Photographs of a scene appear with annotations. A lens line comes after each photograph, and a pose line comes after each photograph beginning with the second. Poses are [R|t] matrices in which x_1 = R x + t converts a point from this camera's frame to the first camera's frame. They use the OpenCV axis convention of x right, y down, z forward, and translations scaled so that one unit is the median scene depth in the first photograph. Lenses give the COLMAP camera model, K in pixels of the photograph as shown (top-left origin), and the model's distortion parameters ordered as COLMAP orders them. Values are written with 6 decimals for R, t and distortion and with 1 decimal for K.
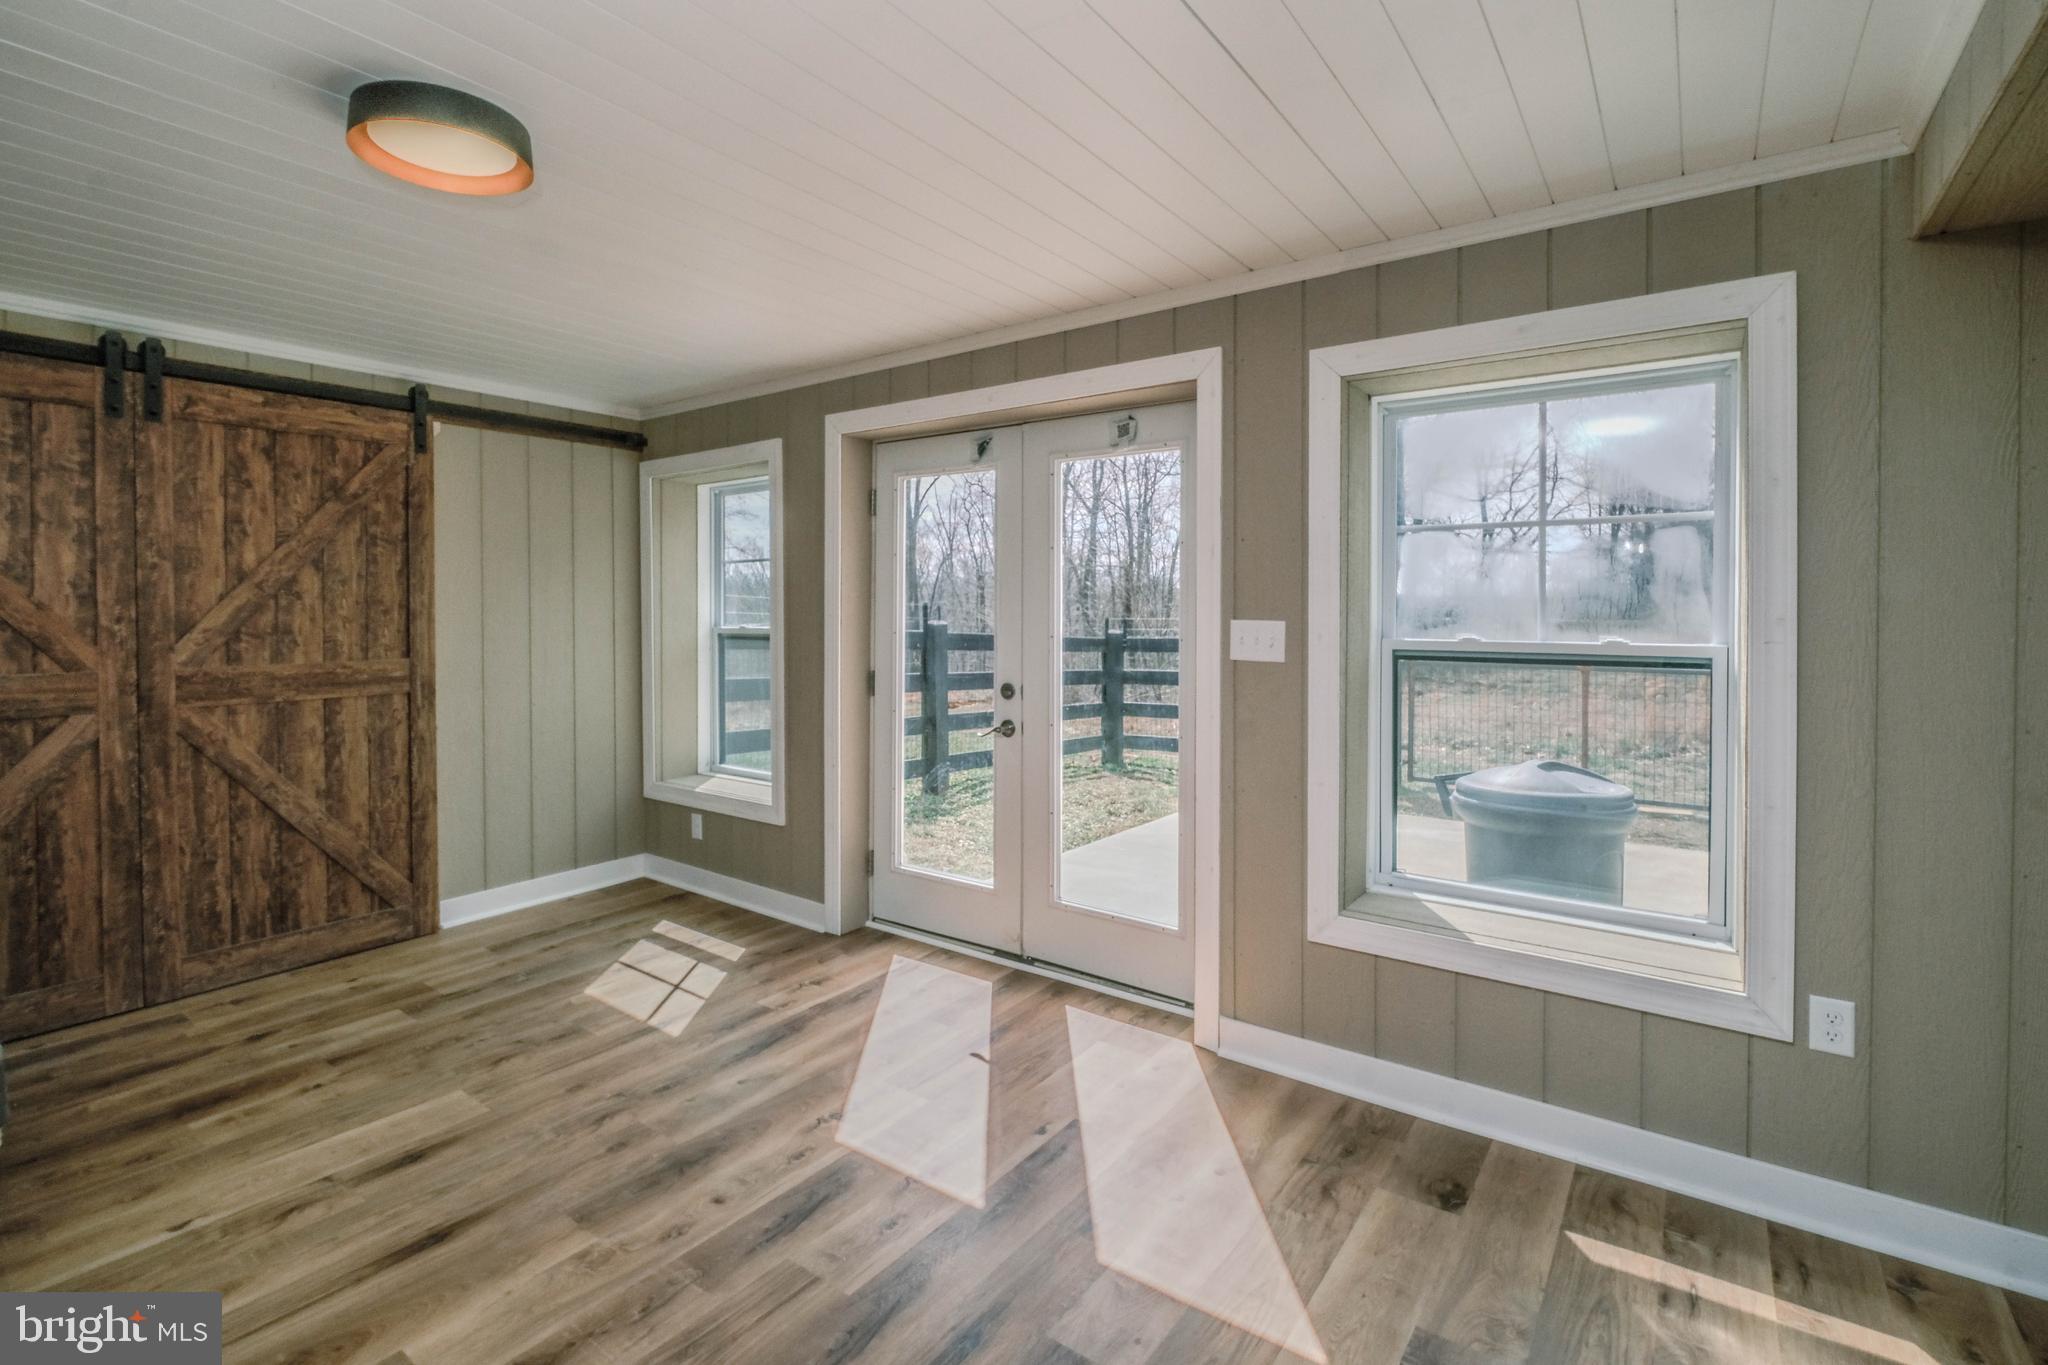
lens RADIAL K [[950.2, 0, 1003.8], [0, 950.2, 616.6], [0, 0, 1]] dist [-0.005419, -0.000961]
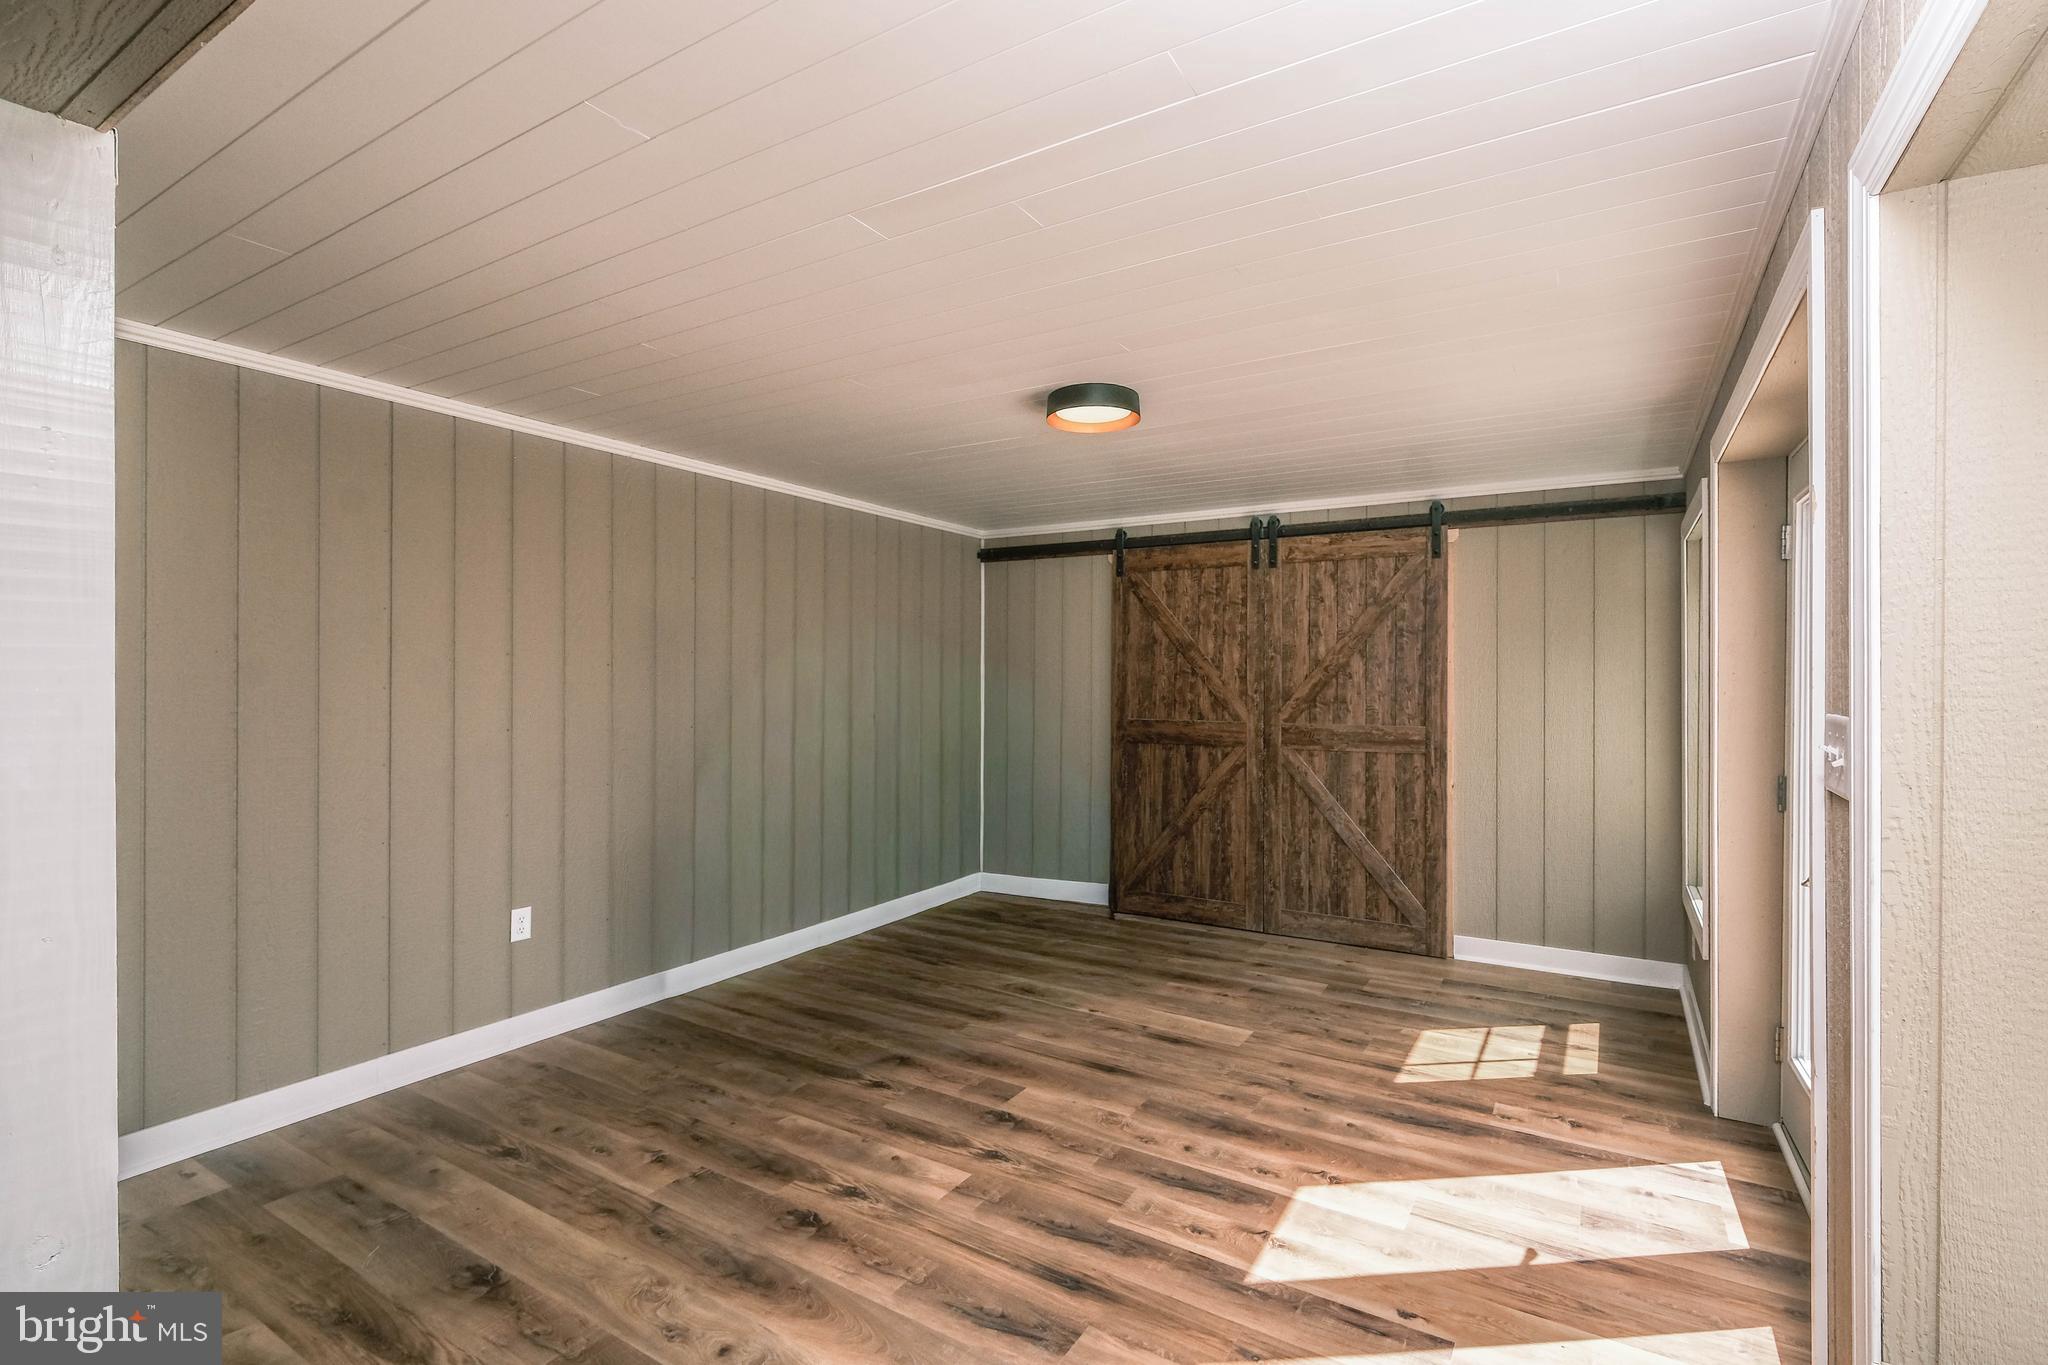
lens RADIAL K [[933.6, 0, 1024.2], [0, 933.6, 674.5], [0, 0, 1]] dist [0.000542, -0.000067]
pose [[0.085800, -0.005539, -0.996297, 0.605853], [-0.015639, 0.999854, -0.006906, -0.007426], [0.996190, 0.016174, 0.085700, 0.425590]]
